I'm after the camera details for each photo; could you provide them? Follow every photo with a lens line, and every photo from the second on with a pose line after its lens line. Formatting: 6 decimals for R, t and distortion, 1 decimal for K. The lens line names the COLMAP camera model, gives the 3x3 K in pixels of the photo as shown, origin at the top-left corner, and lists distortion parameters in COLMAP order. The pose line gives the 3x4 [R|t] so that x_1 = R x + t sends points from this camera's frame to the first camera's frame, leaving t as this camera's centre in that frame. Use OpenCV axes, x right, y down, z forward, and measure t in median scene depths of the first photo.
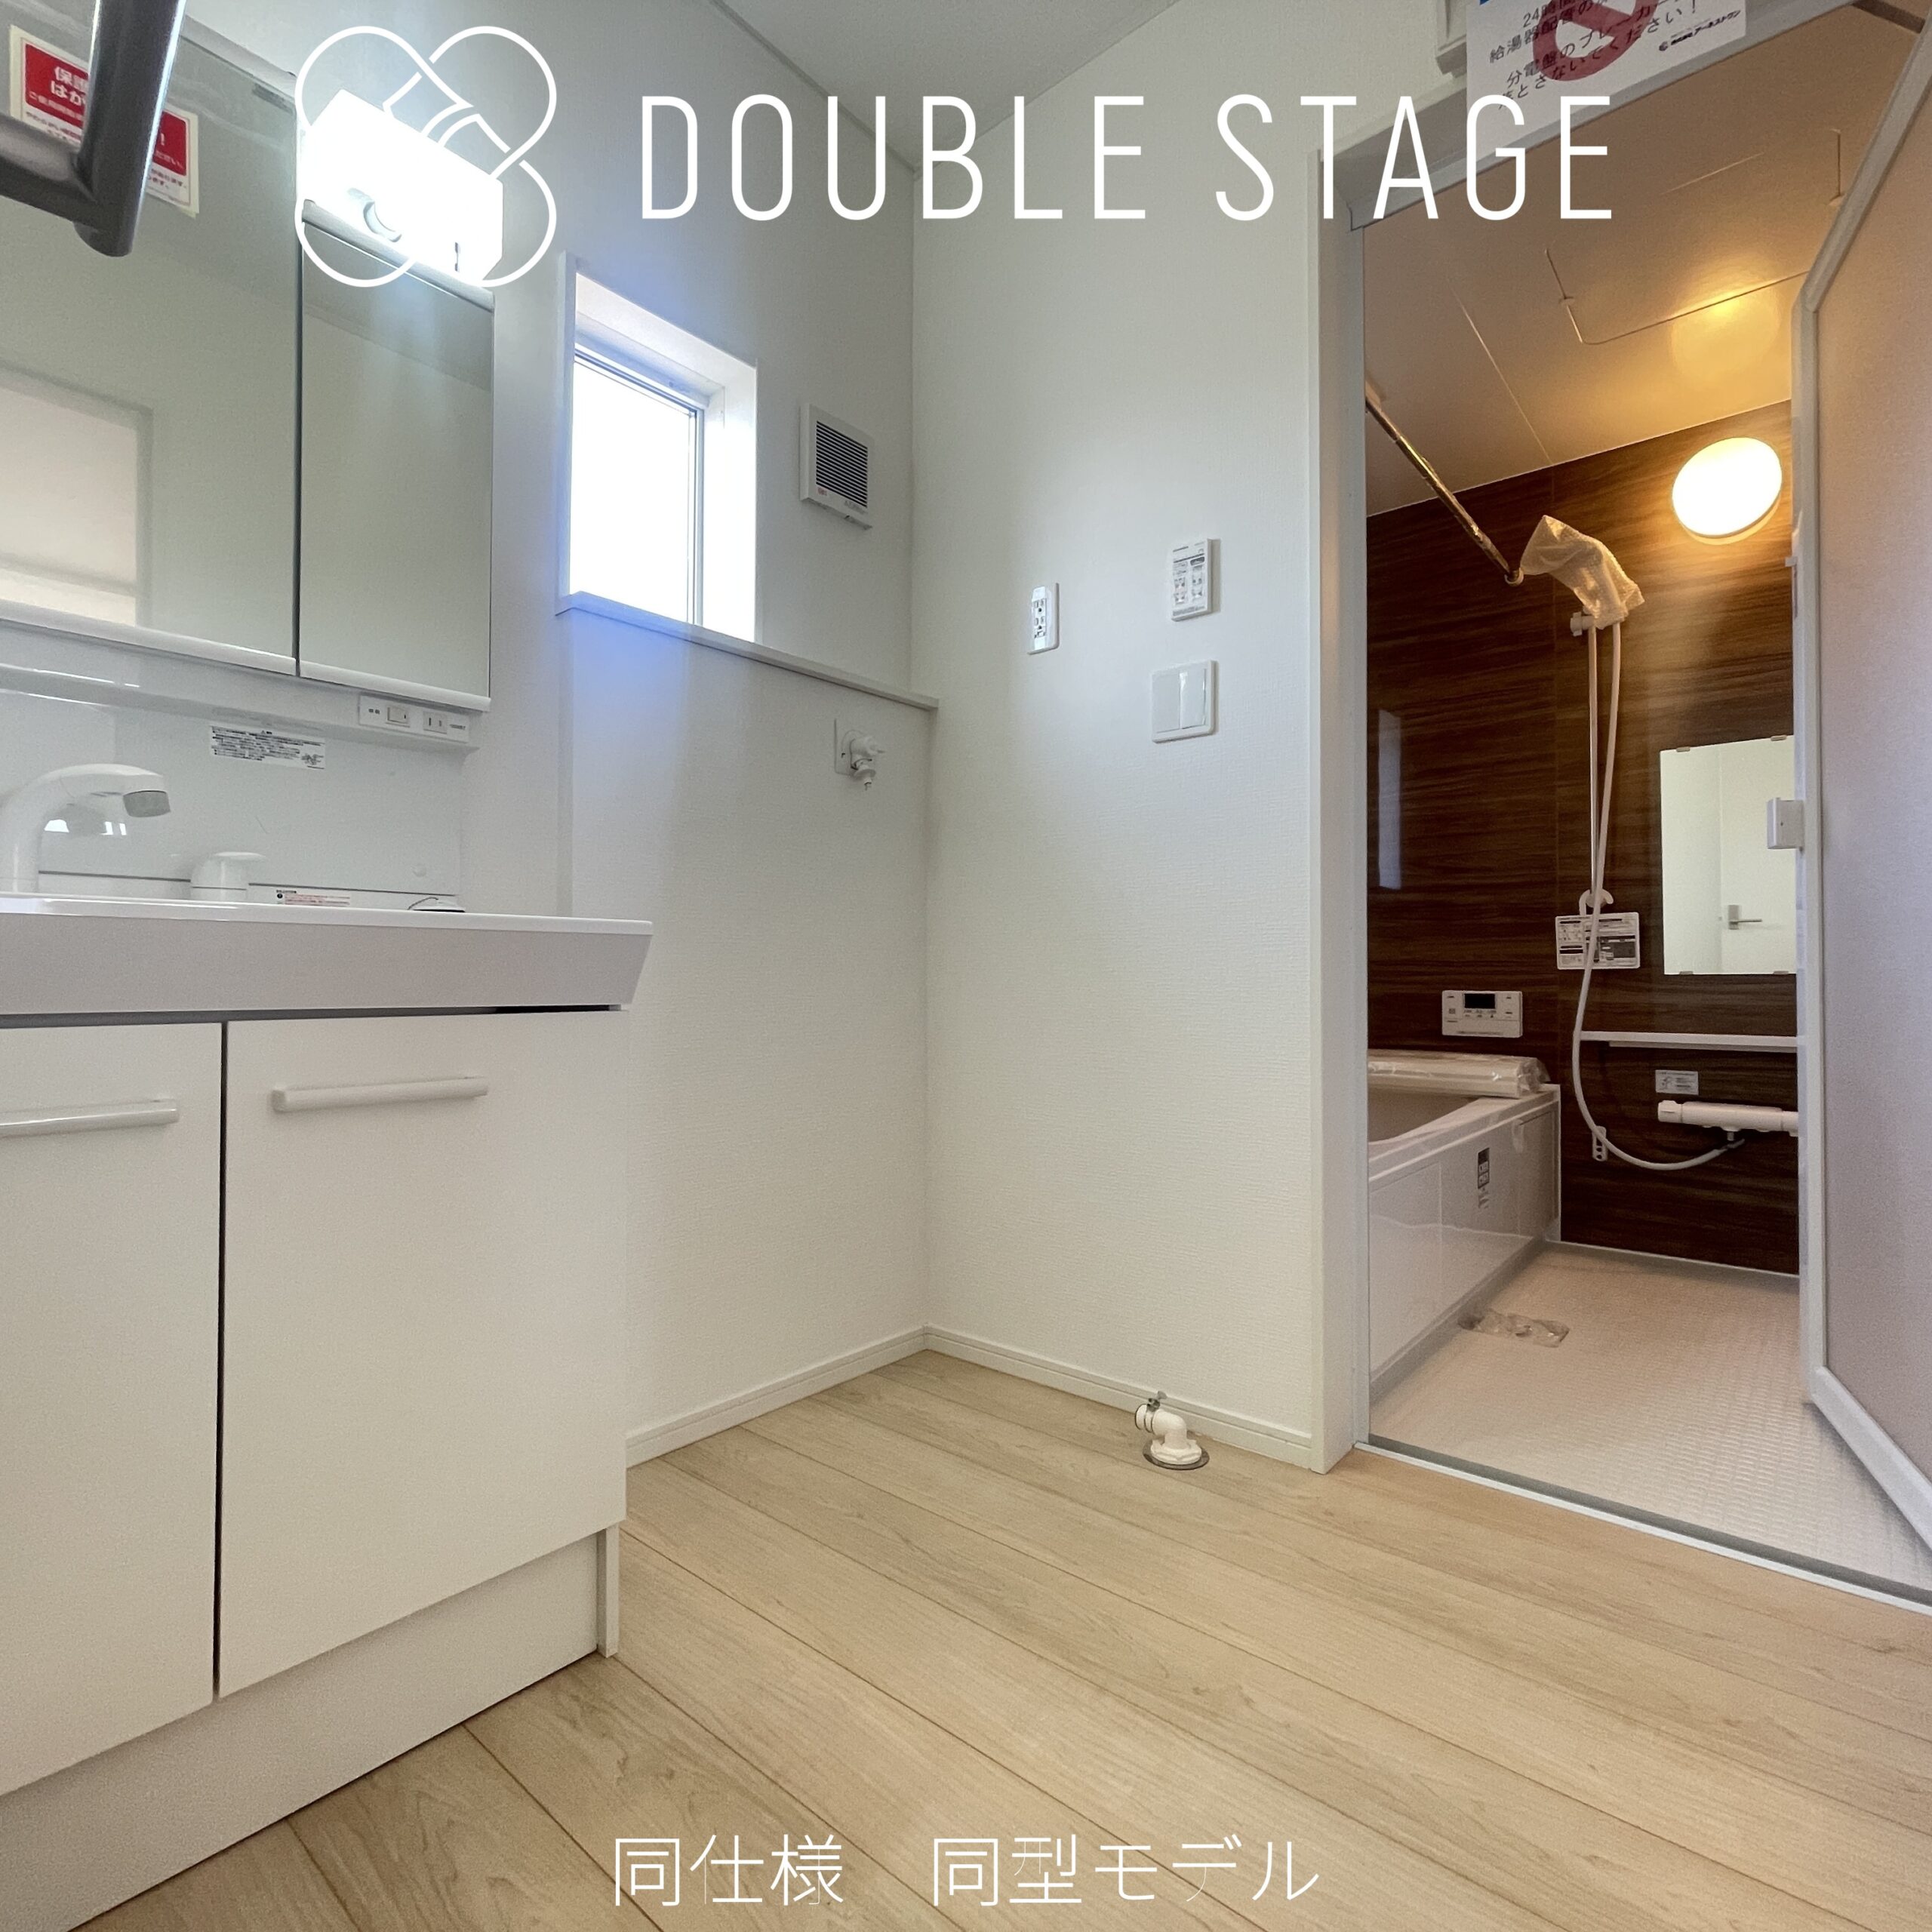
lens RADIAL K [[1043.2, 0, 972.1], [0, 1043.2, 966.4], [0, 0, 1]] dist [0.010441, 0.003442]
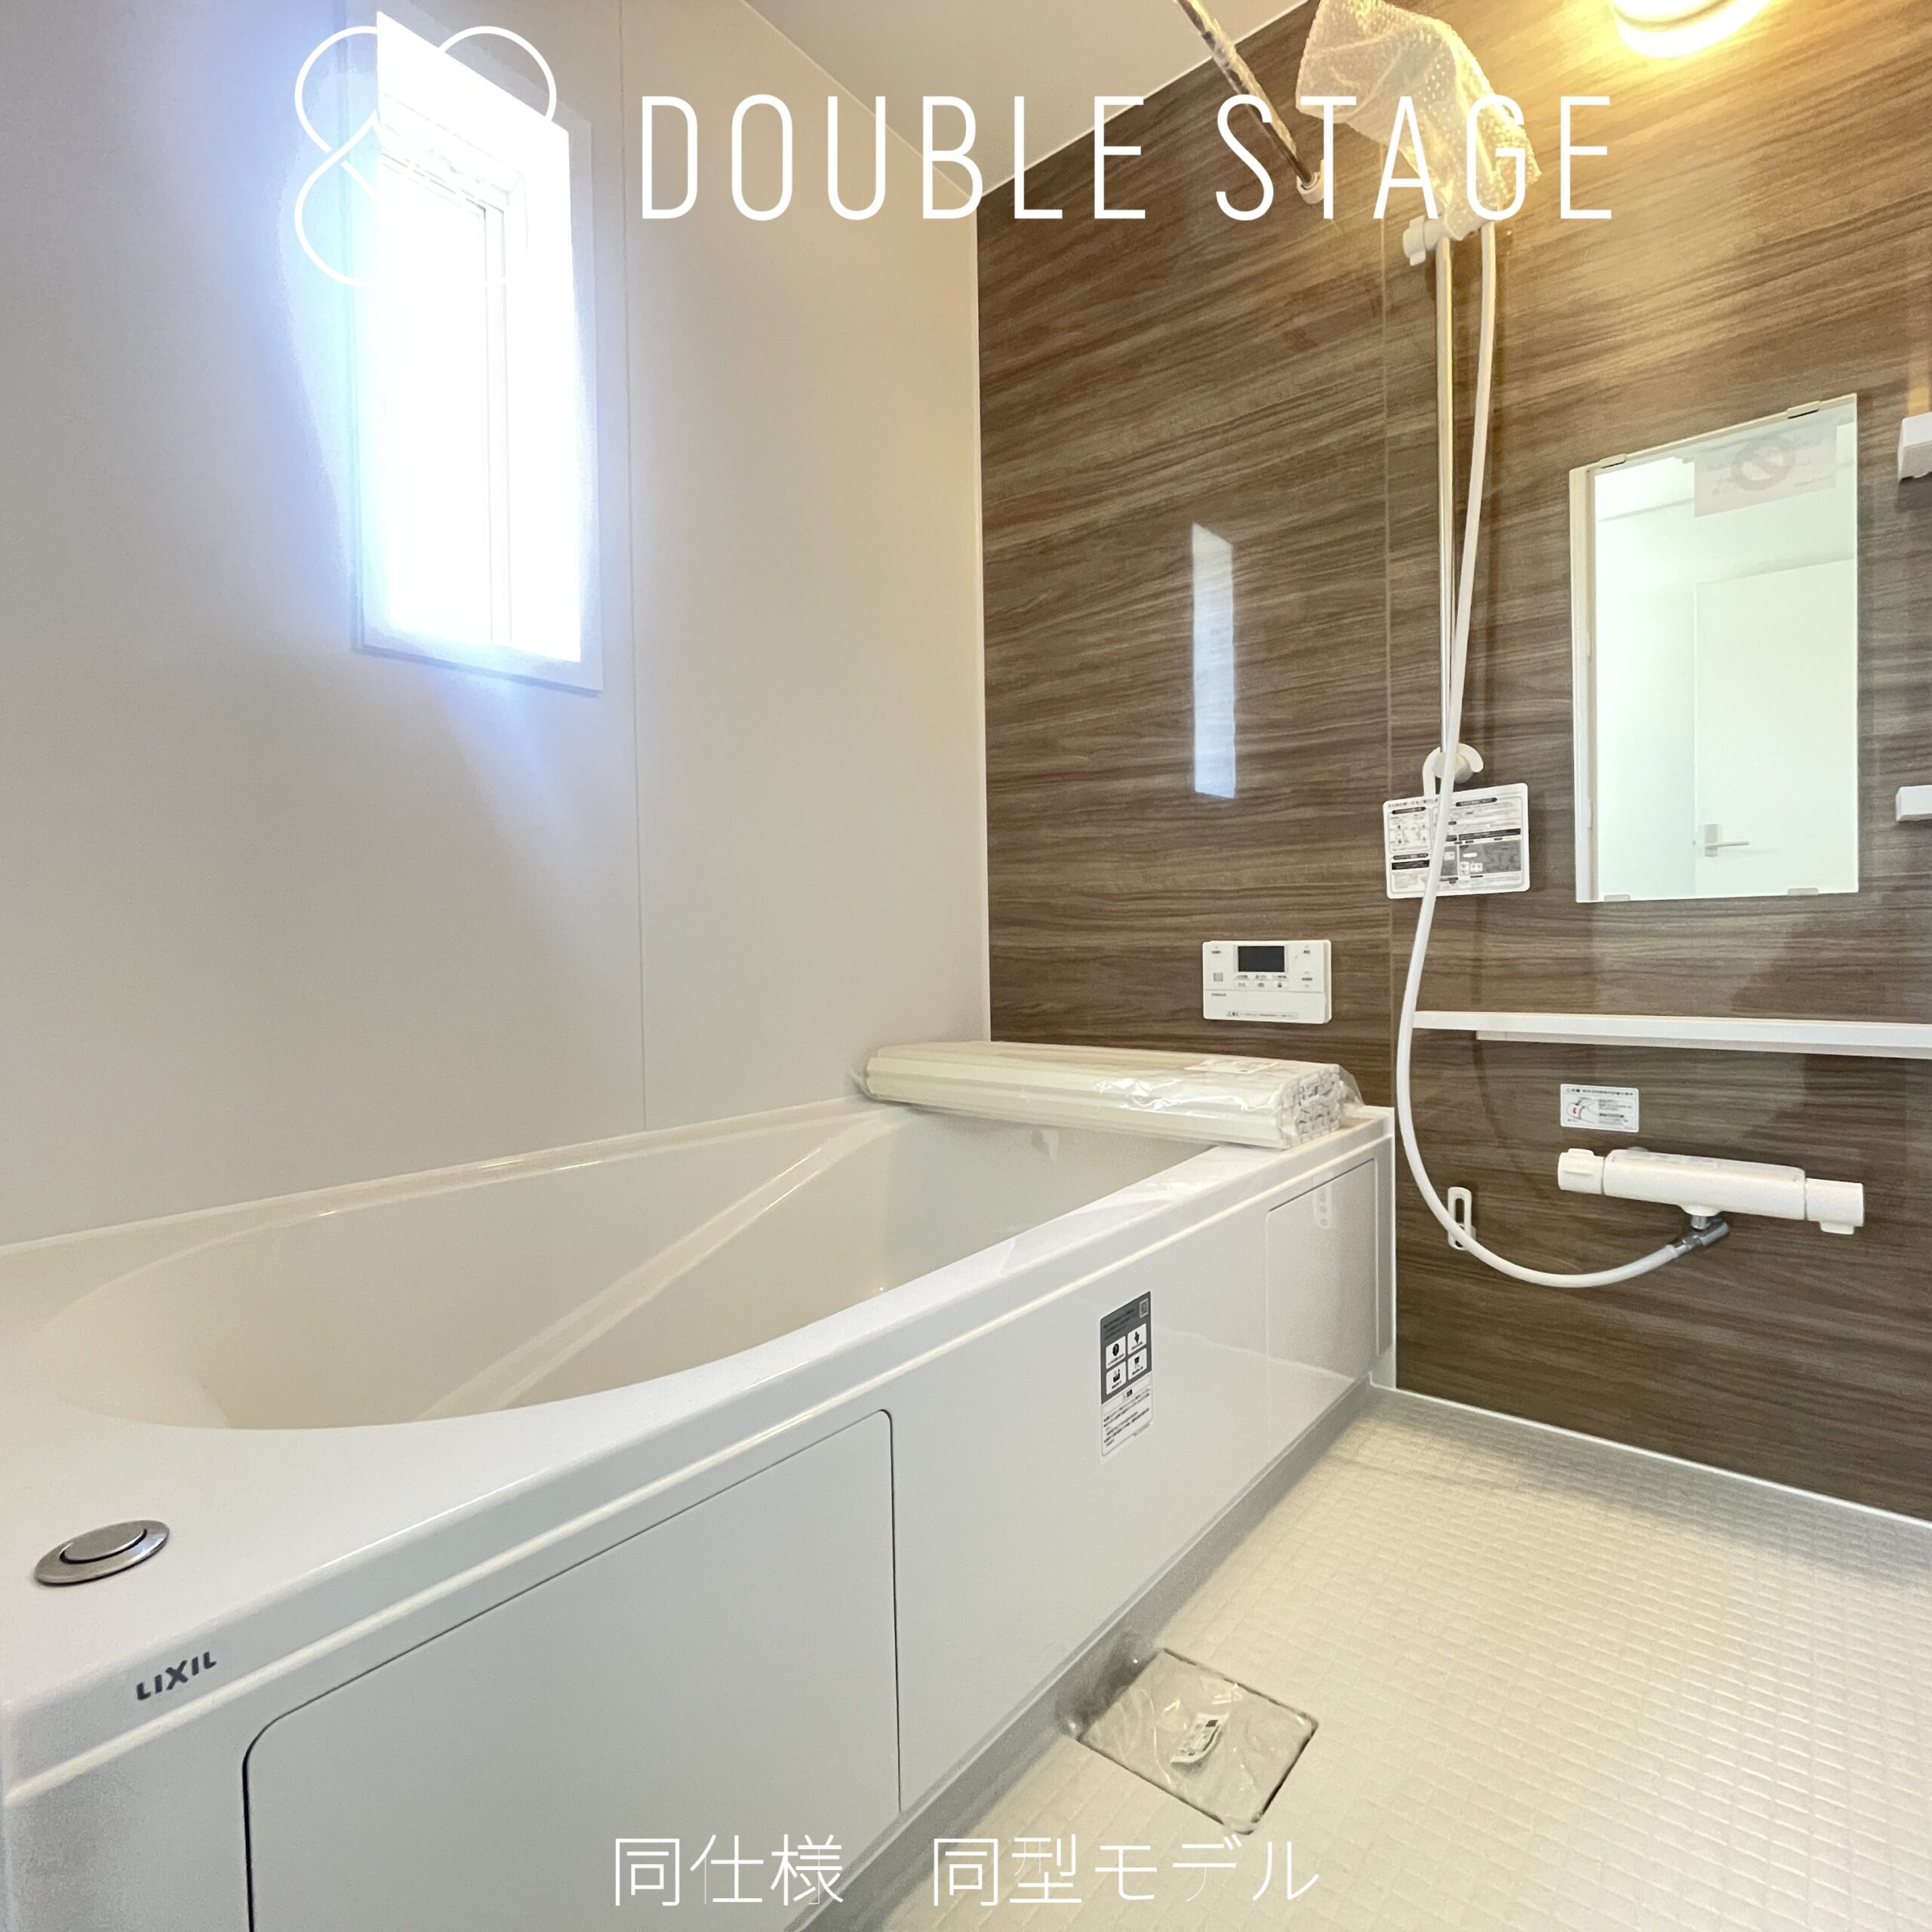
lens RADIAL K [[1043.2, 0, 959.3], [0, 1043.2, 960.9], [0, 0, 1]] dist [0.010441, 0.003442]
pose [[0.999847, -0.016871, 0.004591, 0.340354], [0.016736, 0.999467, 0.028022, 0.016813], [-0.005061, -0.027941, 0.999597, 0.465648]]
